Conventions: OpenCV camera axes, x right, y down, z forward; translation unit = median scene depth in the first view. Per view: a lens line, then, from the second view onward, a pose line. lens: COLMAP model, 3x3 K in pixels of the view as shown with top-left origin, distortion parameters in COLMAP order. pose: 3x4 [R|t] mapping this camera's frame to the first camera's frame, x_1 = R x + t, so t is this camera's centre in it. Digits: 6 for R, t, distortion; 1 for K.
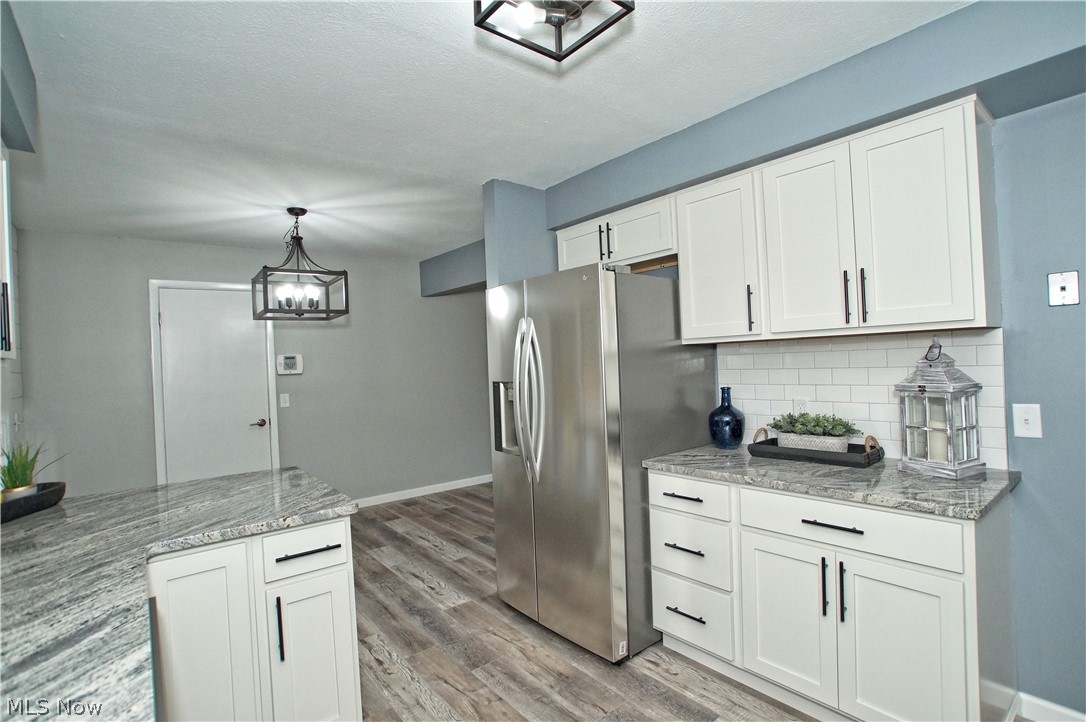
lens RADIAL K [[524.2, 0, 543.0], [0, 524.2, 361.0], [0, 0, 1]] dist [-0.065081, 0.017321]
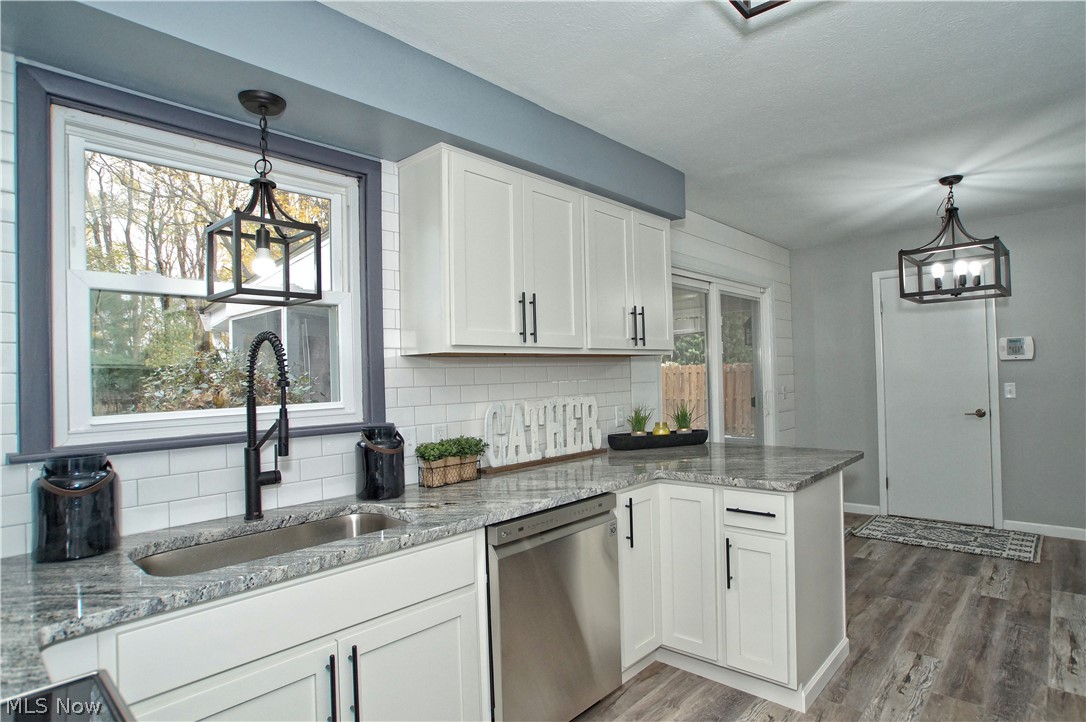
lens RADIAL K [[570.0, 0, 584.9], [0, 570.0, 365.1], [0, 0, 1]] dist [-0.074243, 0.026798]
pose [[0.183528, 0.023288, -0.982739, 0.384878], [0.019286, 0.999442, 0.027286, -0.005897], [0.982825, -0.023961, 0.182976, 0.199399]]
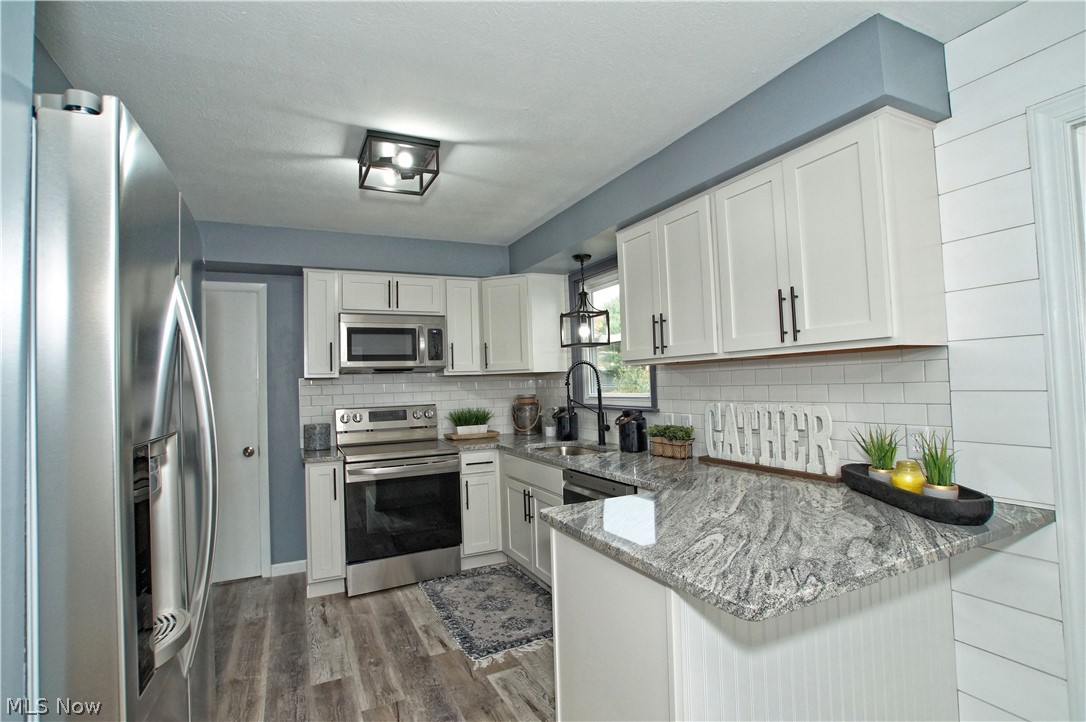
lens RADIAL K [[524.2, 0, 543.0], [0, 524.2, 361.0], [0, 0, 1]] dist [-0.065081, 0.017321]
pose [[-0.973852, 0.080448, 0.212462, -0.326837], [0.071119, 0.996153, -0.051204, 0.023006], [-0.215764, -0.034755, -0.975827, 1.090970]]
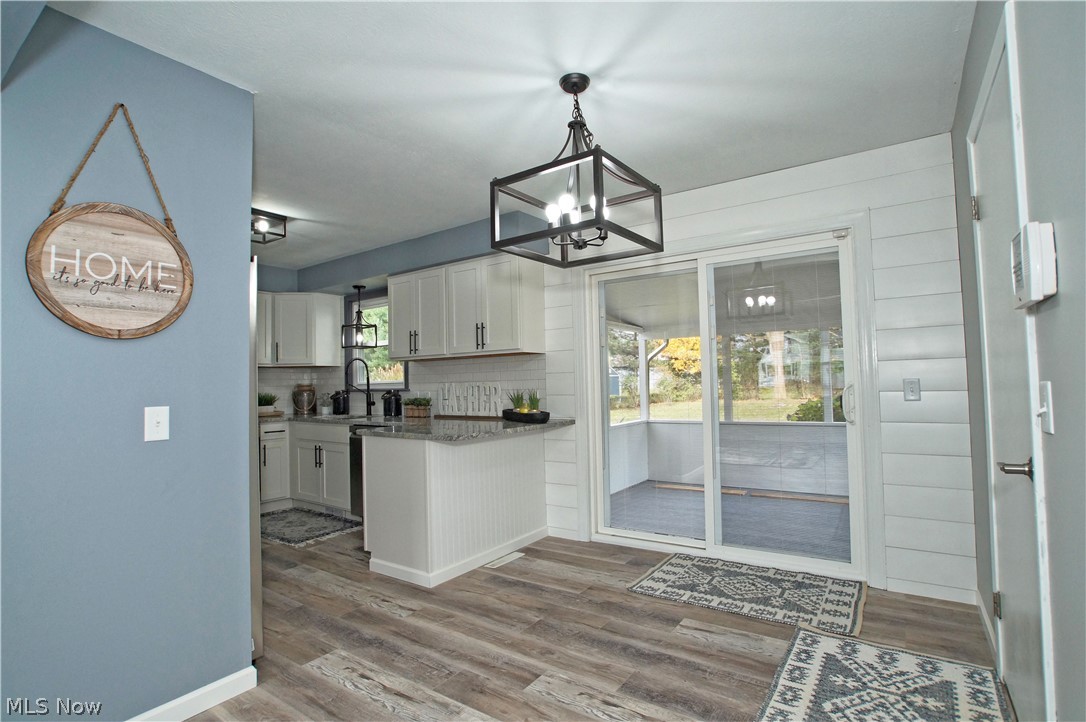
lens RADIAL K [[524.2, 0, 543.0], [0, 524.2, 361.0], [0, 0, 1]] dist [-0.065081, 0.017321]
pose [[-0.956899, 0.051389, -0.285837, -0.263741], [0.062796, 0.997548, -0.030881, 0.066353], [0.283549, -0.047500, -0.957781, 1.683498]]
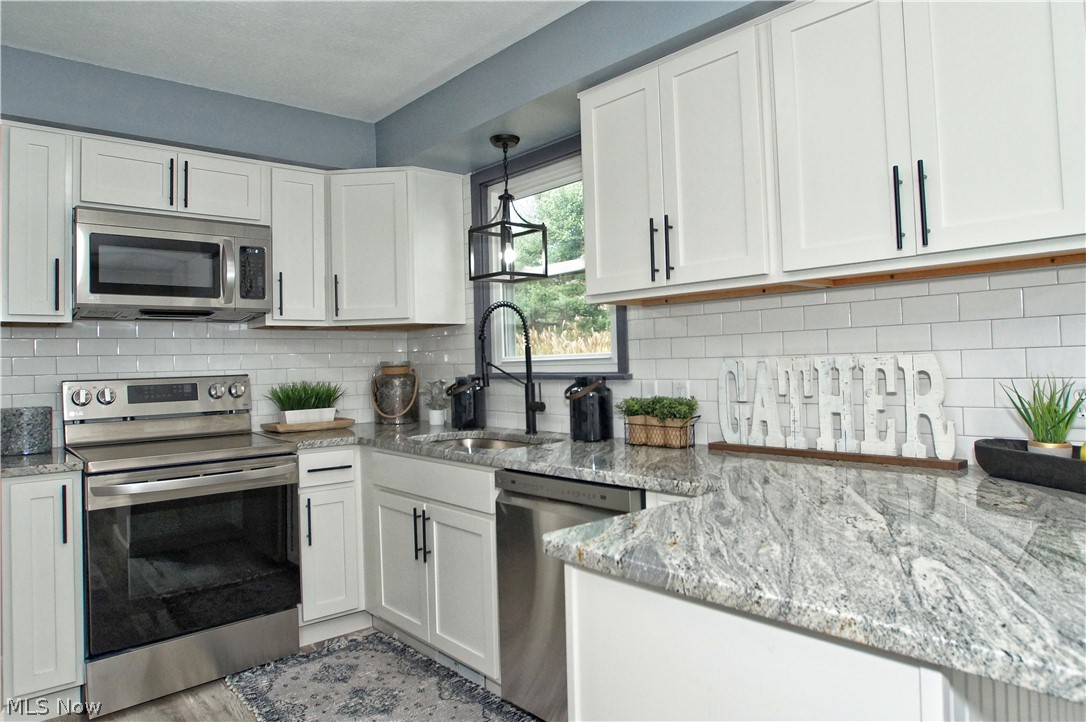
lens RADIAL K [[700.2, 0, 547.1], [0, 700.2, 340.8], [0, 0, 1]] dist [-0.082537, 0.050682]
pose [[-0.996541, 0.066723, -0.049535, -0.183175], [0.068251, 0.997222, -0.029825, 0.055242], [0.047407, -0.033102, -0.998327, 0.933931]]
